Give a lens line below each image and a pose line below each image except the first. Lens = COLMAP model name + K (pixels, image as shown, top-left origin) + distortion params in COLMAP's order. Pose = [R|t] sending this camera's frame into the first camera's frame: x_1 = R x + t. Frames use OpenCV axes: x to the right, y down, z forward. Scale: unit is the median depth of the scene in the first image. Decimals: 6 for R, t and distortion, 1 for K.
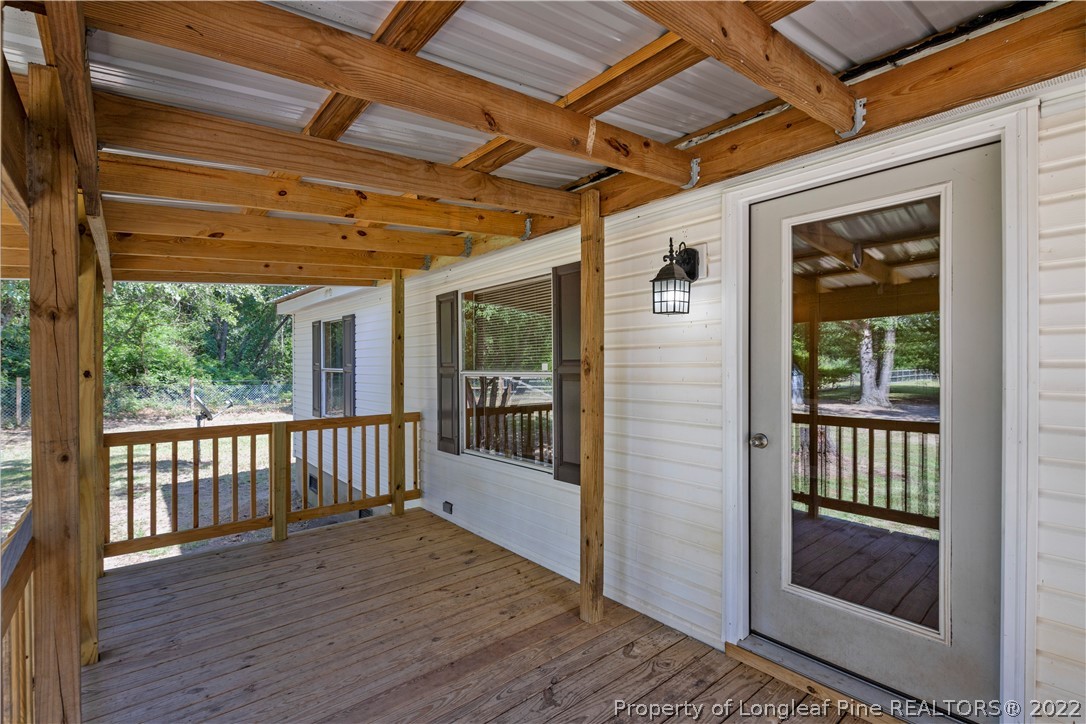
lens RADIAL K [[491.5, 0, 549.1], [0, 491.5, 365.6], [0, 0, 1]] dist [-0.000007, -0.002061]
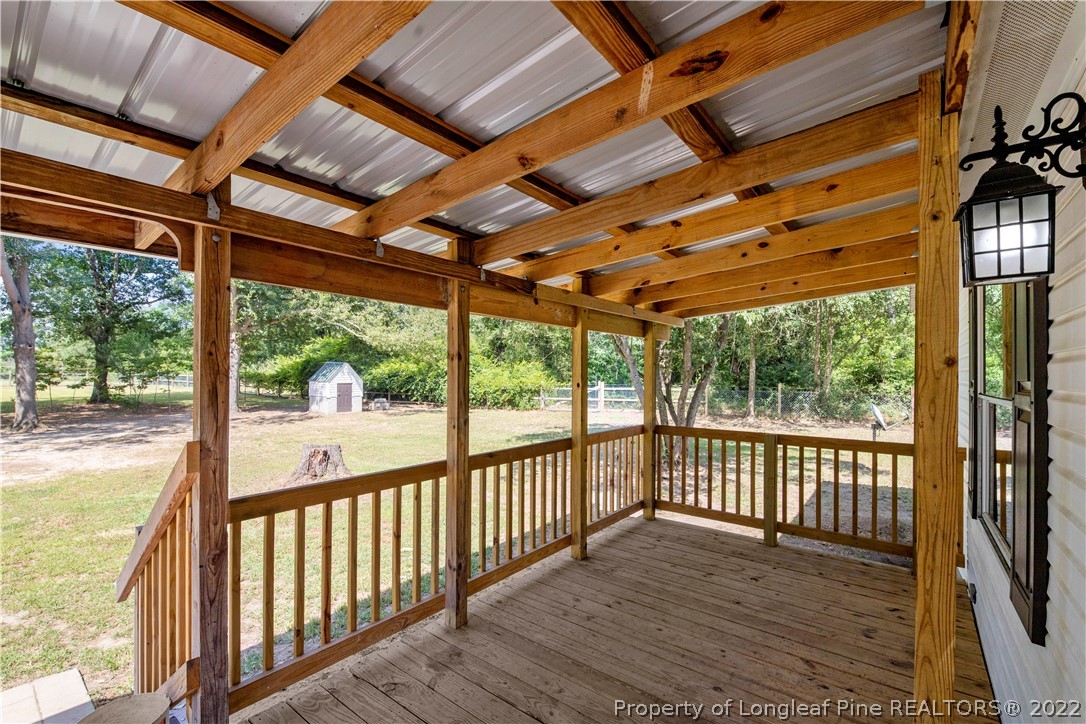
lens RADIAL K [[468.1, 0, 544.6], [0, 468.1, 373.0], [0, 0, 1]] dist [-0.007654, 0.001527]
pose [[0.205628, 0.003243, -0.978625, 0.411391], [-0.007262, 0.999972, 0.001788, -0.017754], [0.978603, 0.006739, 0.205645, 0.386859]]
